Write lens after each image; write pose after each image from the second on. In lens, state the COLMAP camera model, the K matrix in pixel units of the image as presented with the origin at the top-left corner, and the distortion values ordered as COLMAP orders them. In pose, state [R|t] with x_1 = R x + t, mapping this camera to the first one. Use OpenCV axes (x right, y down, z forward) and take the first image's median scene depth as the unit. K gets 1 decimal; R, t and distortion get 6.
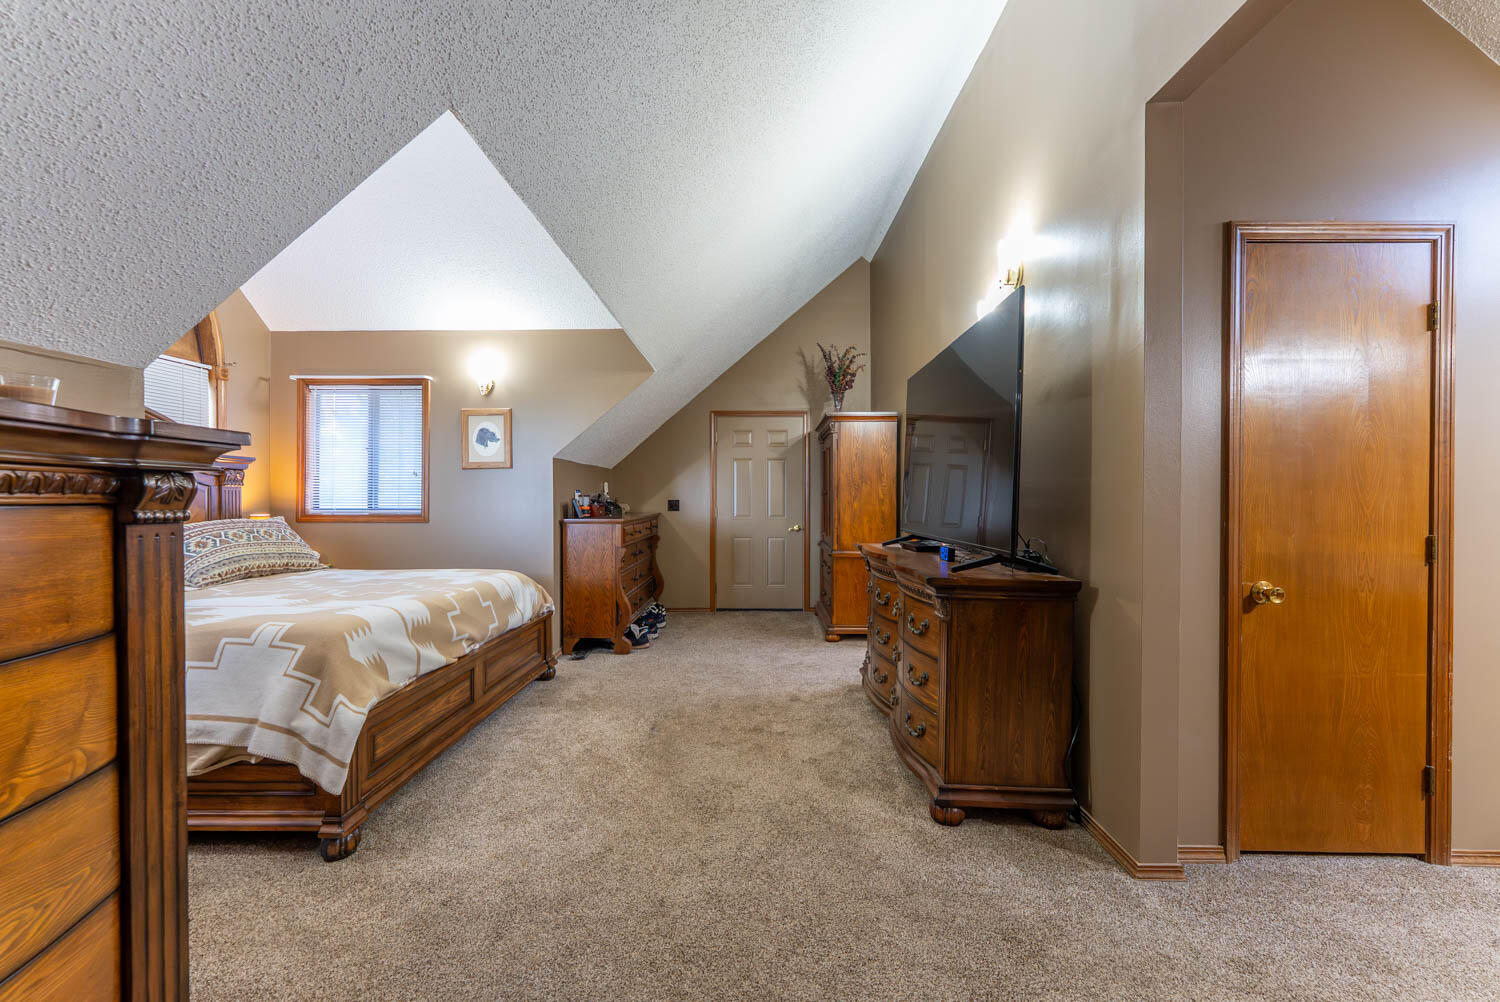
lens RADIAL K [[602.7, 0, 749.7], [0, 602.7, 505.3], [0, 0, 1]] dist [-0.002160, -0.000193]
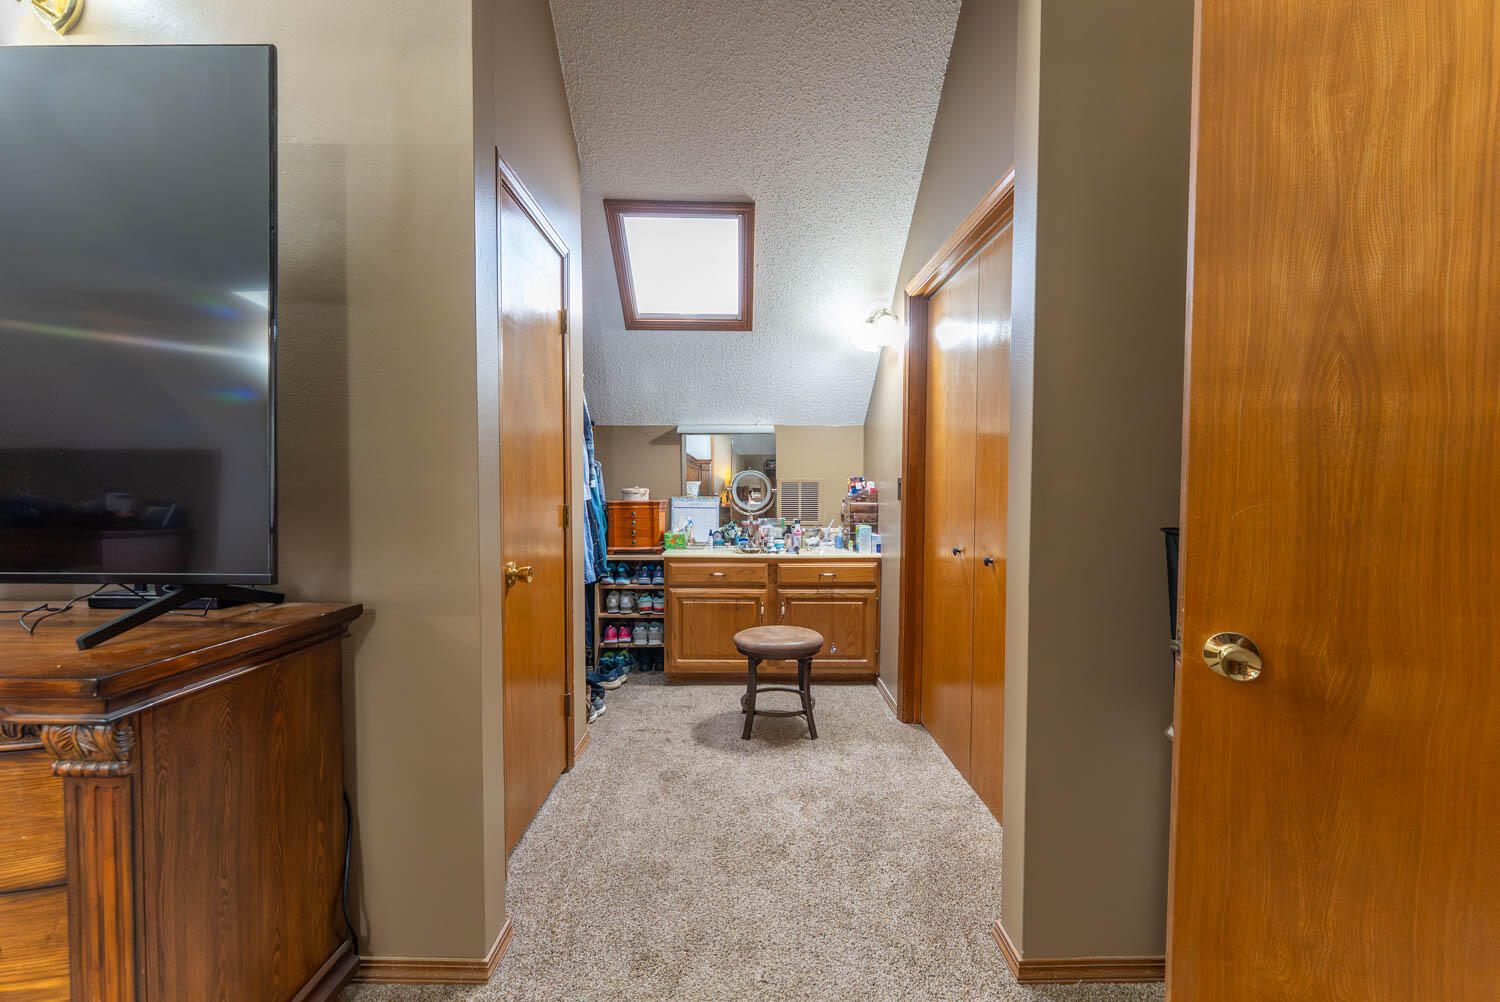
lens RADIAL K [[602.7, 0, 749.7], [0, 602.7, 505.3], [0, 0, 1]] dist [-0.002160, -0.000193]
pose [[-0.013870, -0.046249, 0.998834, -0.070595], [0.003512, 0.998921, 0.046302, -0.002725], [-0.999898, 0.004150, -0.013692, 0.591645]]
